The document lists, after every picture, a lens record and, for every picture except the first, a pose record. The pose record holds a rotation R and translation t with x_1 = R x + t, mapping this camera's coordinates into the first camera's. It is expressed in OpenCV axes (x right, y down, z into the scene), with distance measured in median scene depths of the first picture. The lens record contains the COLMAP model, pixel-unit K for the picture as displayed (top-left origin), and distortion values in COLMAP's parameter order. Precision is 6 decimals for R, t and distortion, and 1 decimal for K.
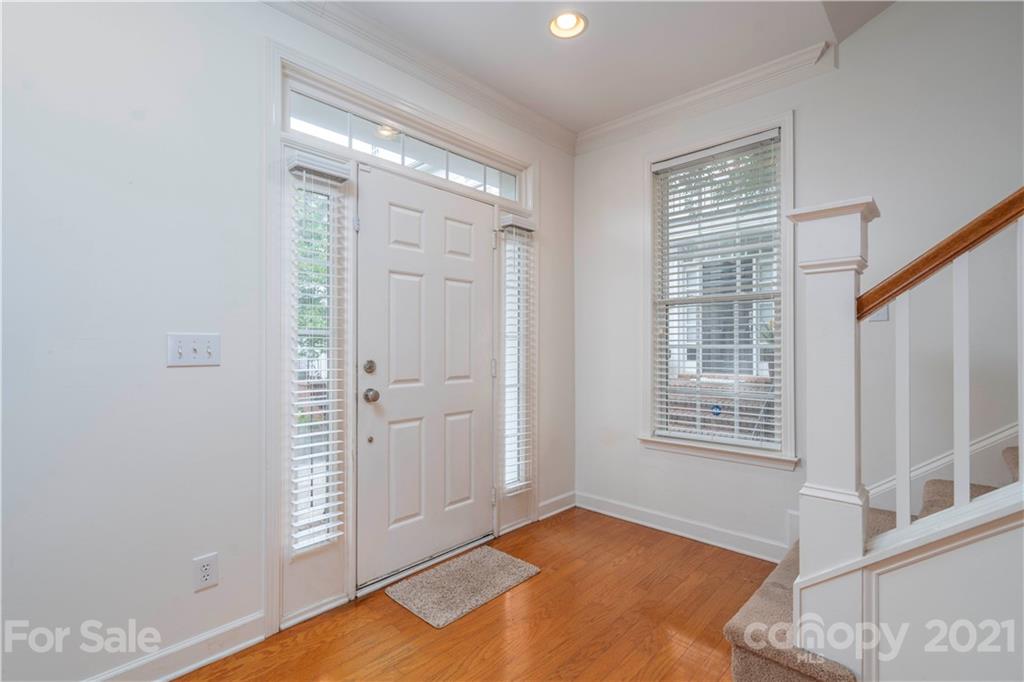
lens RADIAL K [[466.1, 0, 512.9], [0, 466.1, 342.3], [0, 0, 1]] dist [-0.008098, 0.000372]
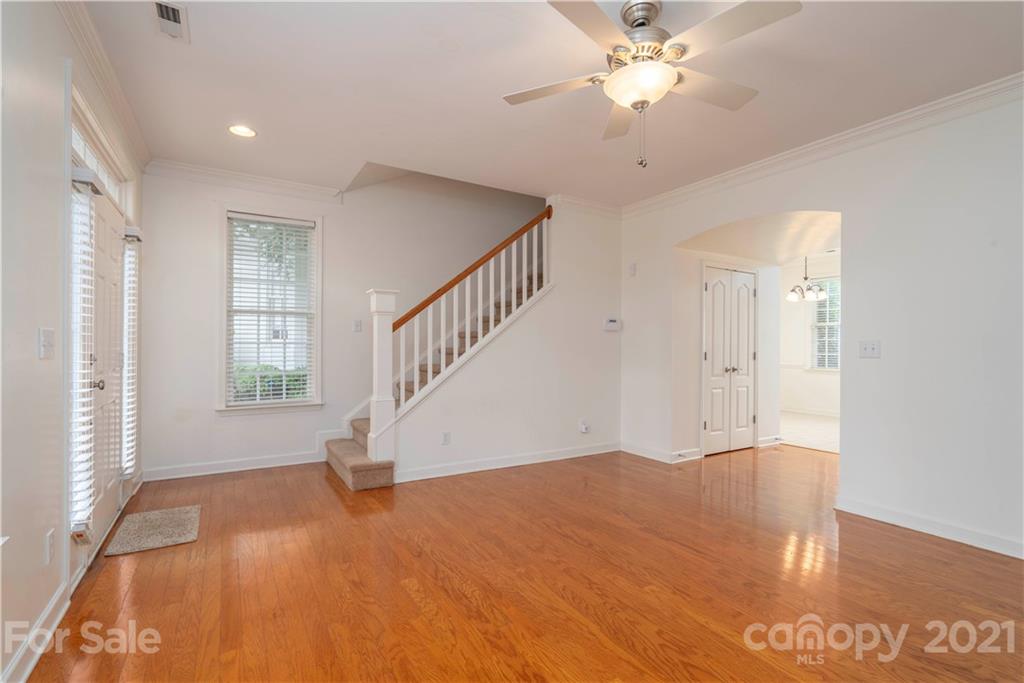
lens RADIAL K [[466.1, 0, 506.8], [0, 466.1, 347.5], [0, 0, 1]] dist [-0.008098, 0.000372]
pose [[0.279704, -0.003782, 0.960079, -0.881363], [-0.010079, 0.999926, 0.006875, 0.006588], [-0.960033, -0.011600, 0.279645, -0.212070]]
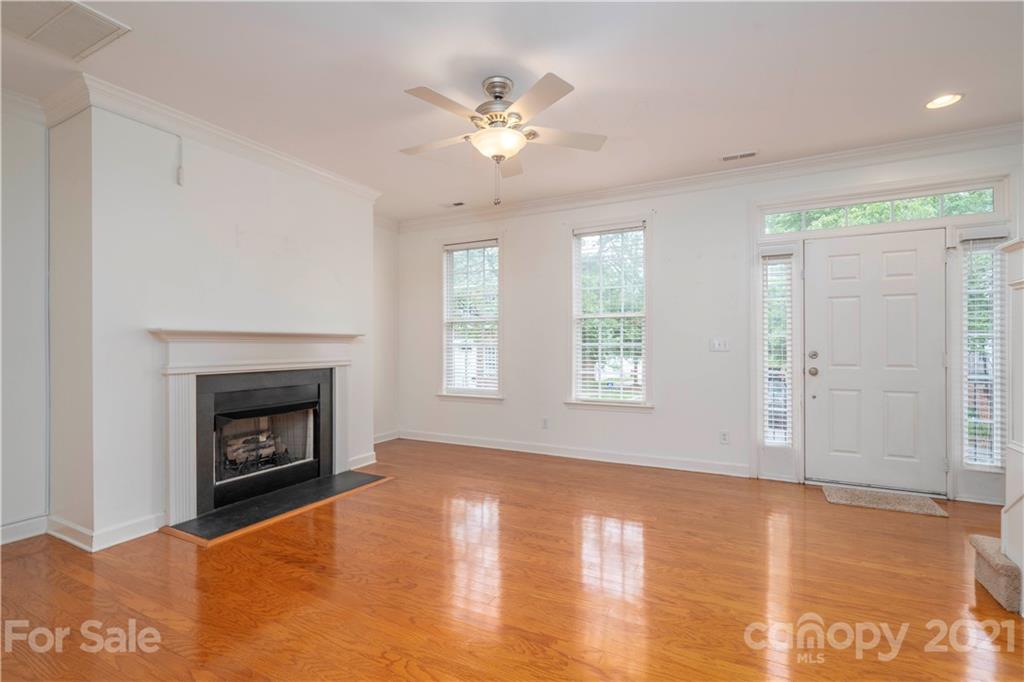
lens RADIAL K [[466.1, 0, 510.0], [0, 466.1, 341.9], [0, 0, 1]] dist [-0.008098, 0.000372]
pose [[0.268275, -0.008756, -0.963303, 0.860757], [0.007018, 0.999950, -0.007135, 0.006887], [0.963317, -0.004847, 0.268323, -0.452681]]
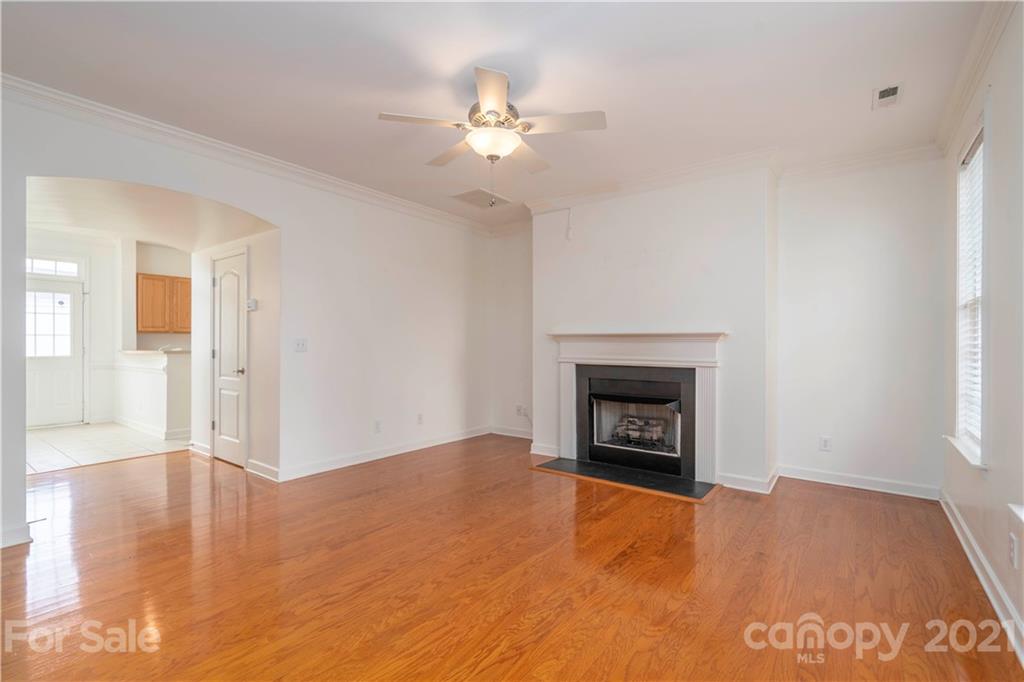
lens RADIAL K [[466.1, 0, 509.4], [0, 466.1, 340.3], [0, 0, 1]] dist [-0.008098, 0.000372]
pose [[-0.995218, -0.004903, -0.097552, -0.033194], [-0.003741, 0.999920, -0.012093, 0.009761], [0.097603, -0.011671, -0.995157, 0.774591]]
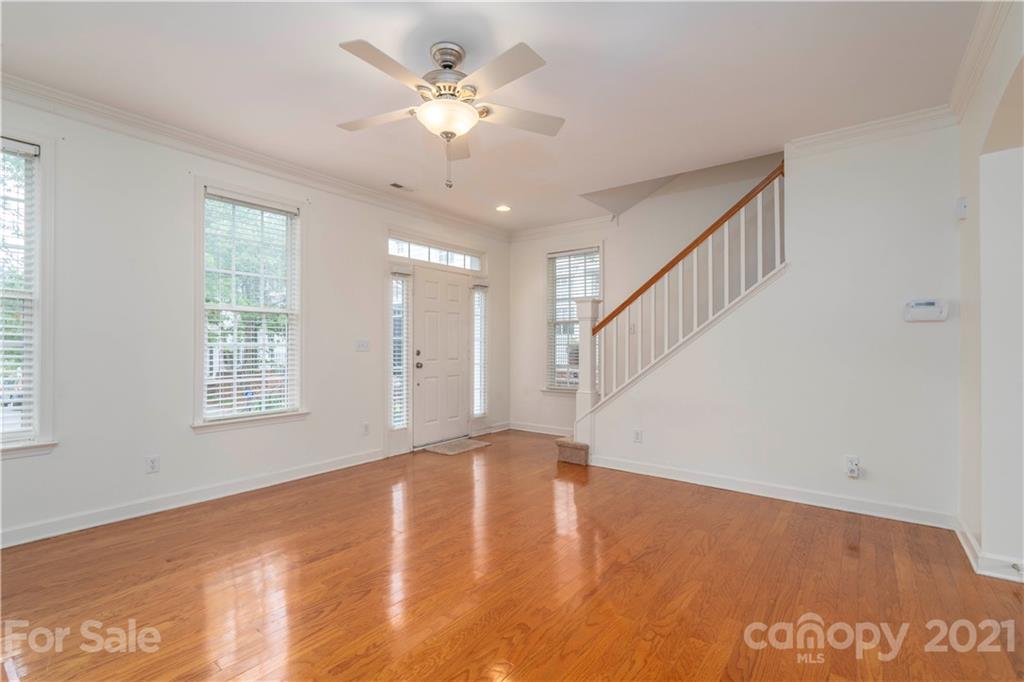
lens RADIAL K [[466.1, 0, 512.0], [0, 466.1, 341.5], [0, 0, 1]] dist [-0.008098, 0.000372]
pose [[0.995029, 0.000062, 0.099587, -0.059815], [0.000095, 0.999999, -0.001573, 0.000177], [-0.099587, 0.001575, 0.995028, -1.095540]]
